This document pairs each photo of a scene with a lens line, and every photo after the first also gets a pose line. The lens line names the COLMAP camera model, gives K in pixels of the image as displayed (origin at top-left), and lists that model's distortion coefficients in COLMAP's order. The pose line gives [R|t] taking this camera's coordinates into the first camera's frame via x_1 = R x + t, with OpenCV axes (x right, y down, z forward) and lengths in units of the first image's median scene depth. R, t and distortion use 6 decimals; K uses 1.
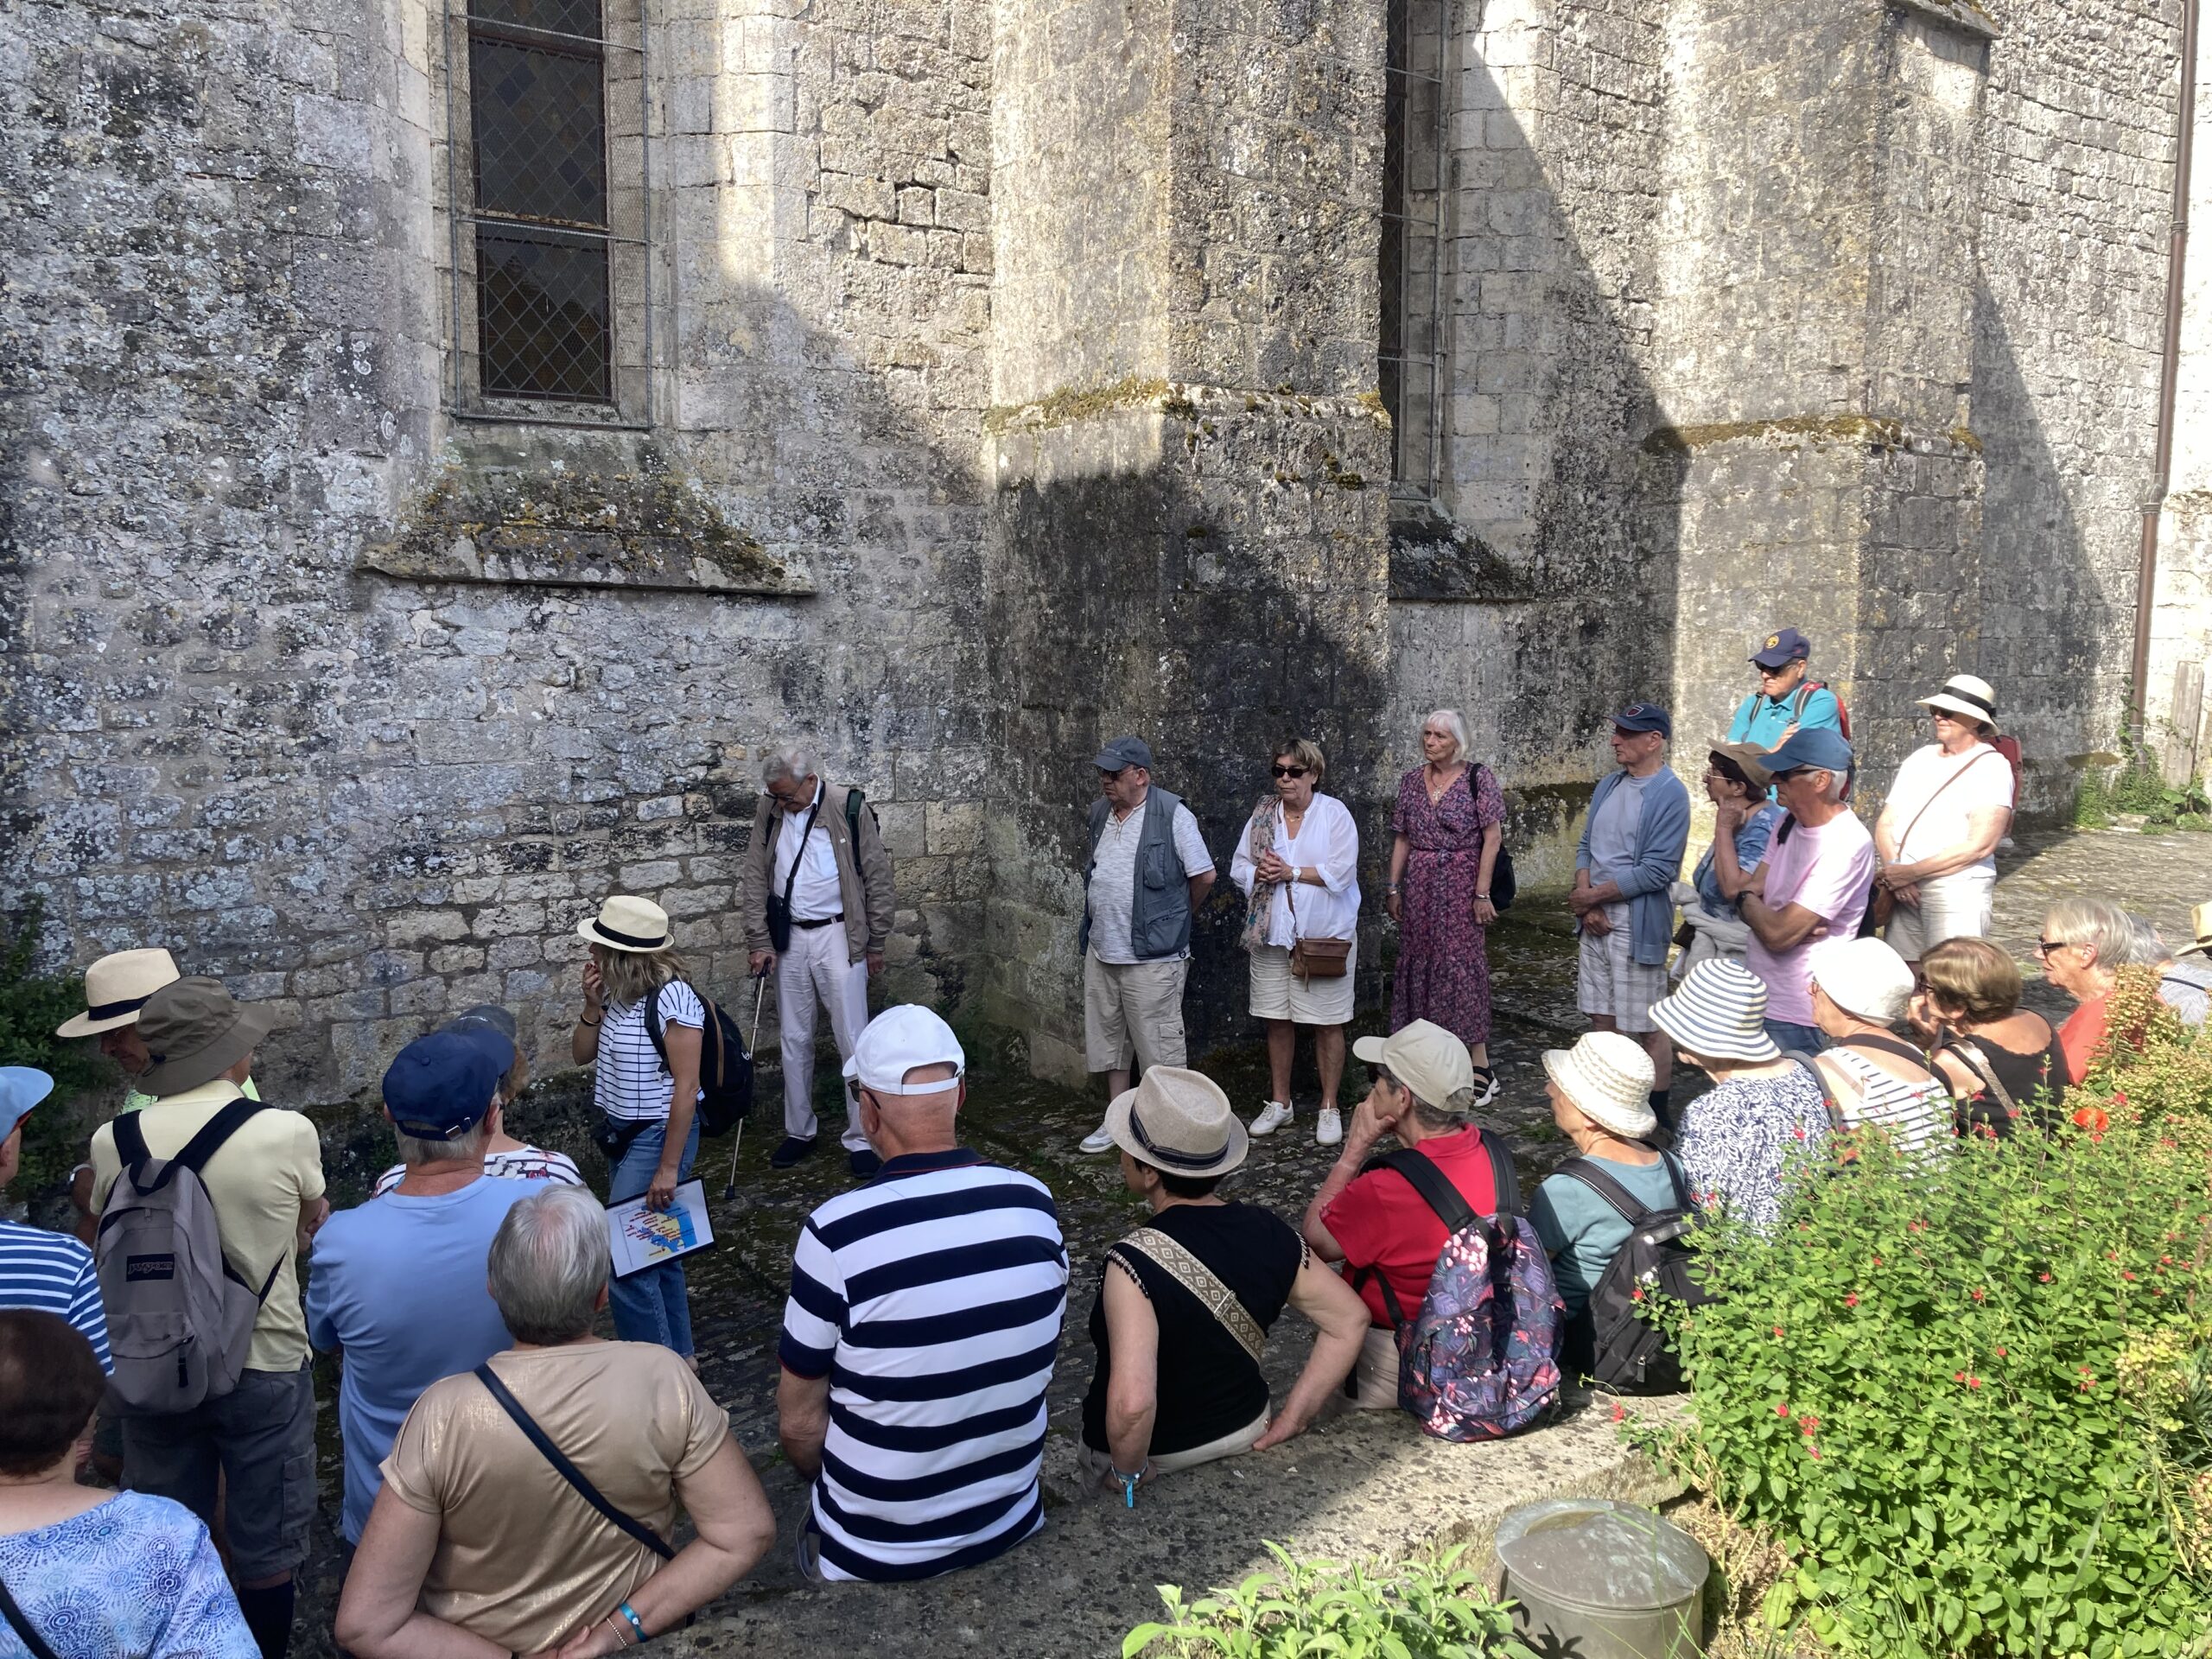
lens RADIAL K [[1803.4, 0, 1108.0], [0, 1803.4, 811.2], [0, 0, 1]] dist [0.016957, 0.023438]
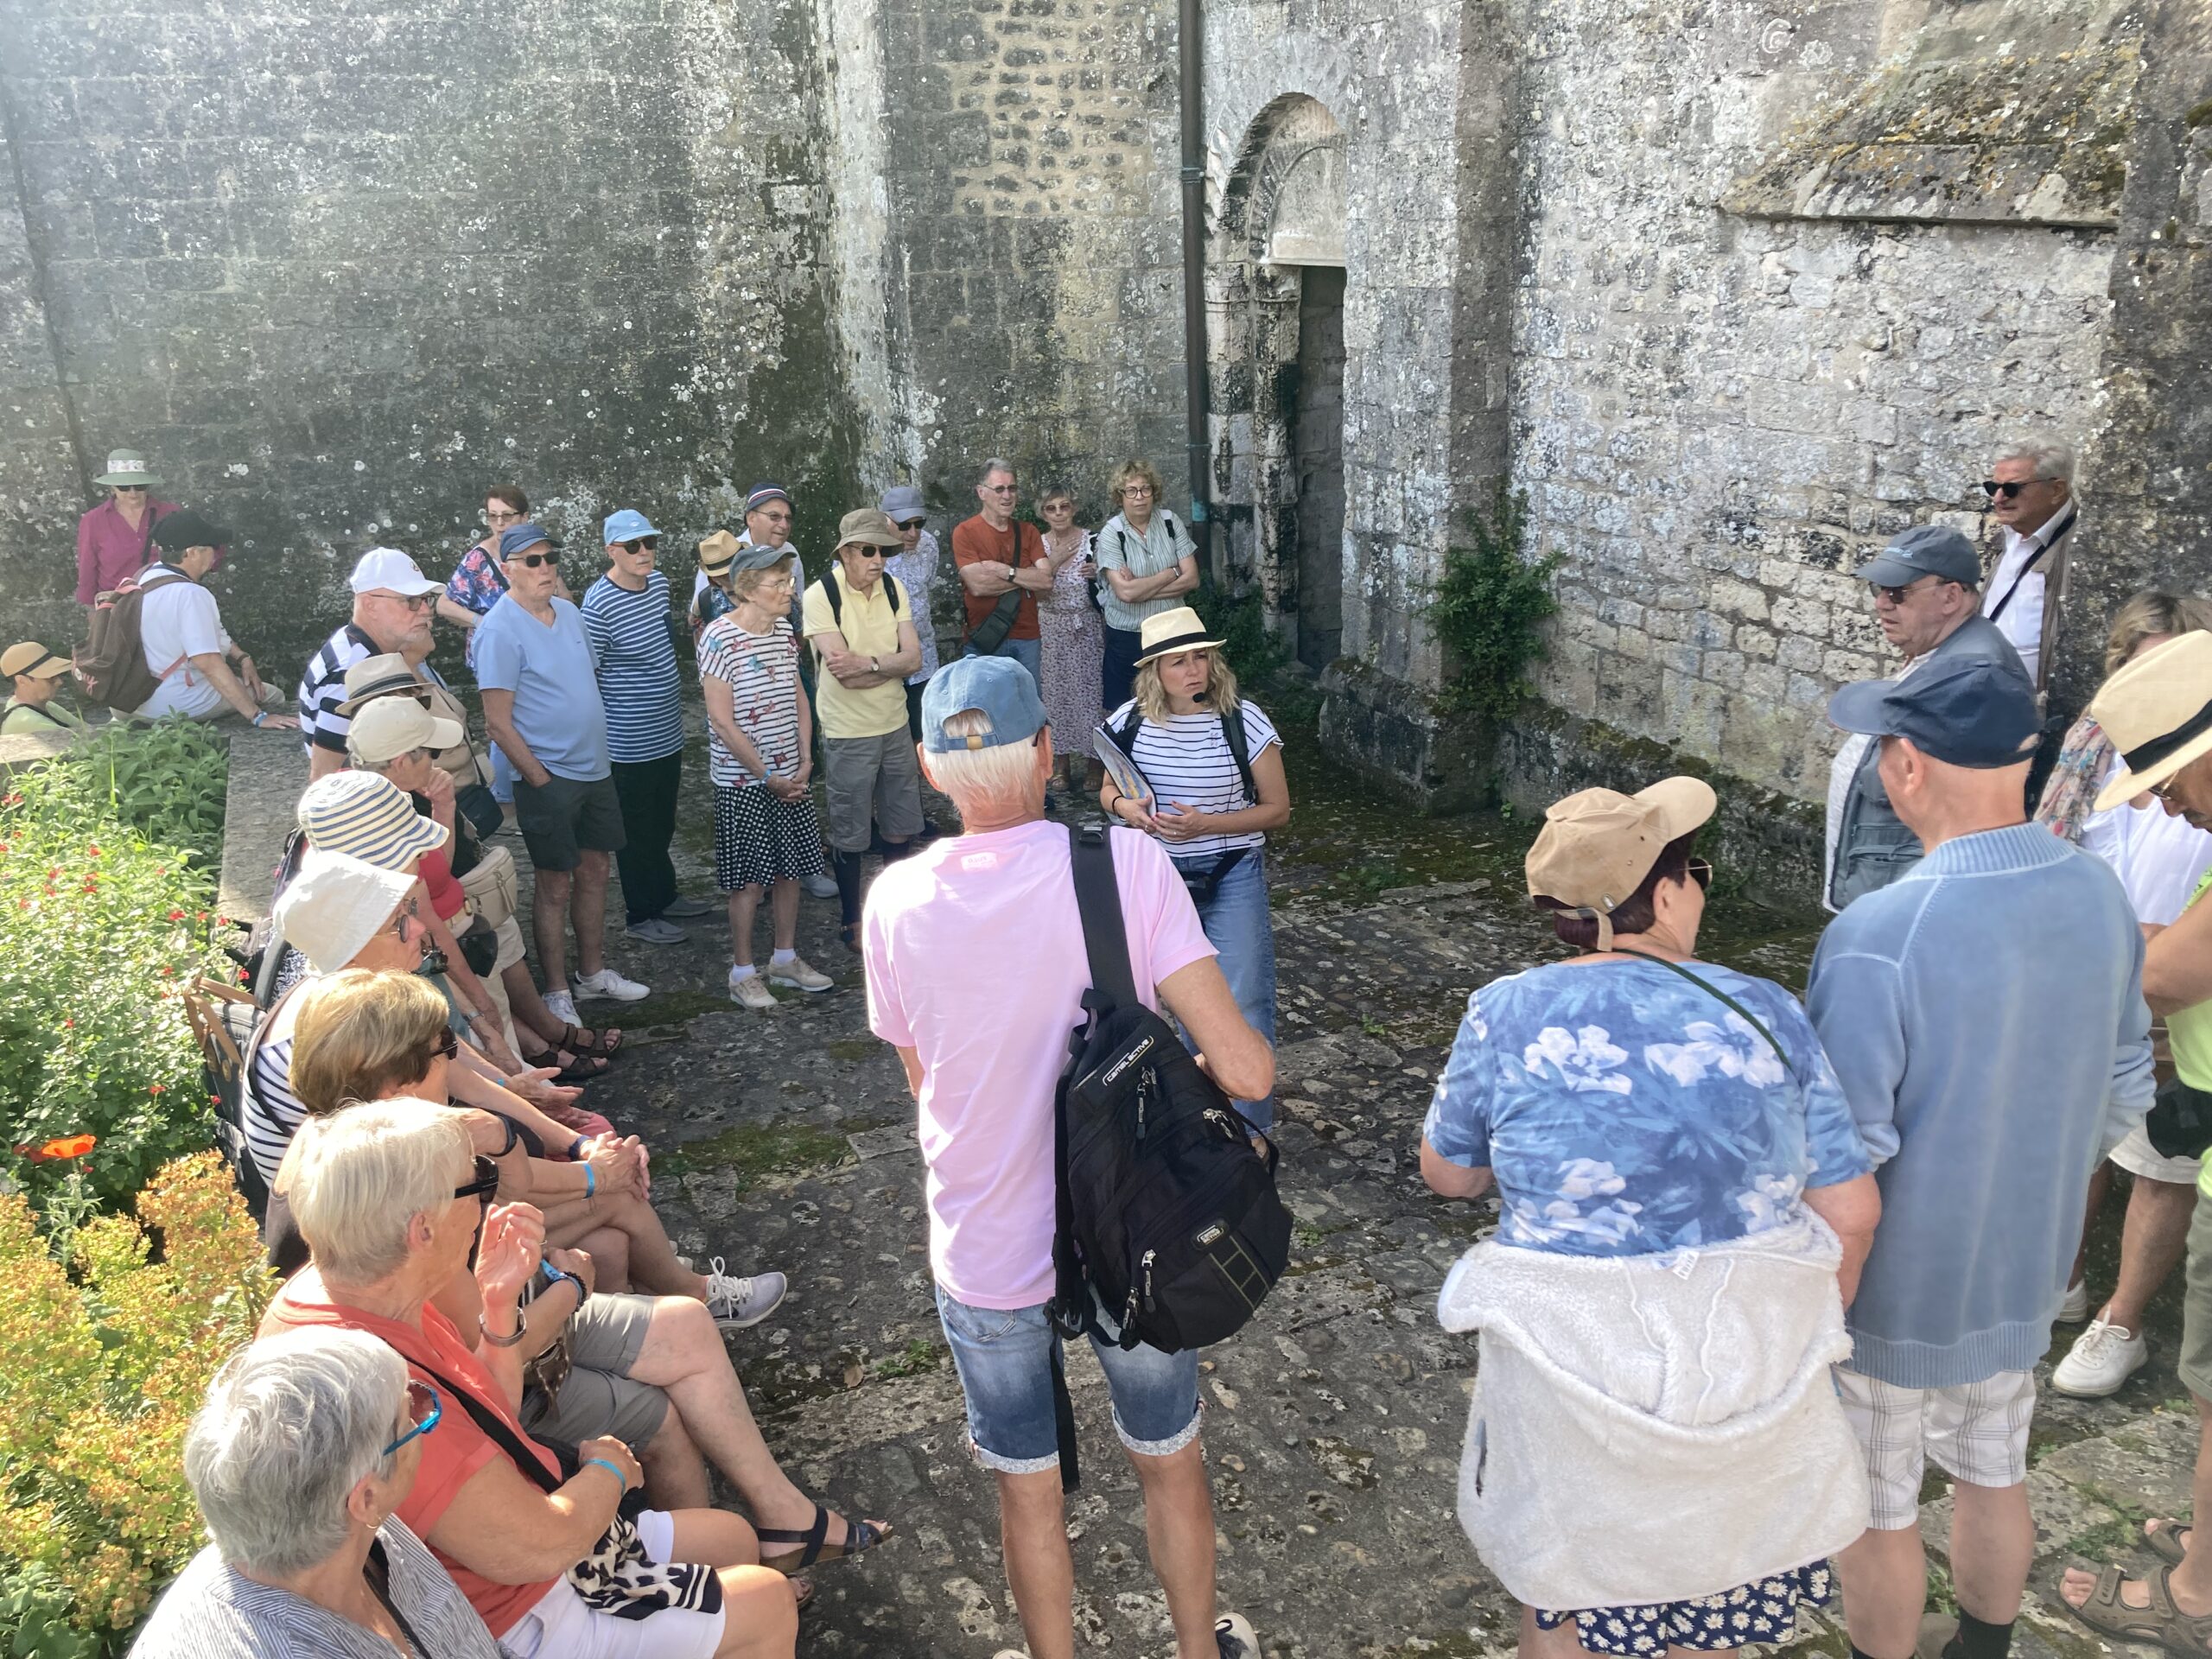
lens RADIAL K [[1803.4, 0, 1112.0], [0, 1803.4, 847.2], [0, 0, 1]] dist [0.016957, 0.023438]
pose [[-0.189240, 0.330575, -0.924612, 0.621114], [-0.084644, 0.932630, 0.350766, -0.122805], [0.978276, 0.144642, -0.148509, 0.846926]]
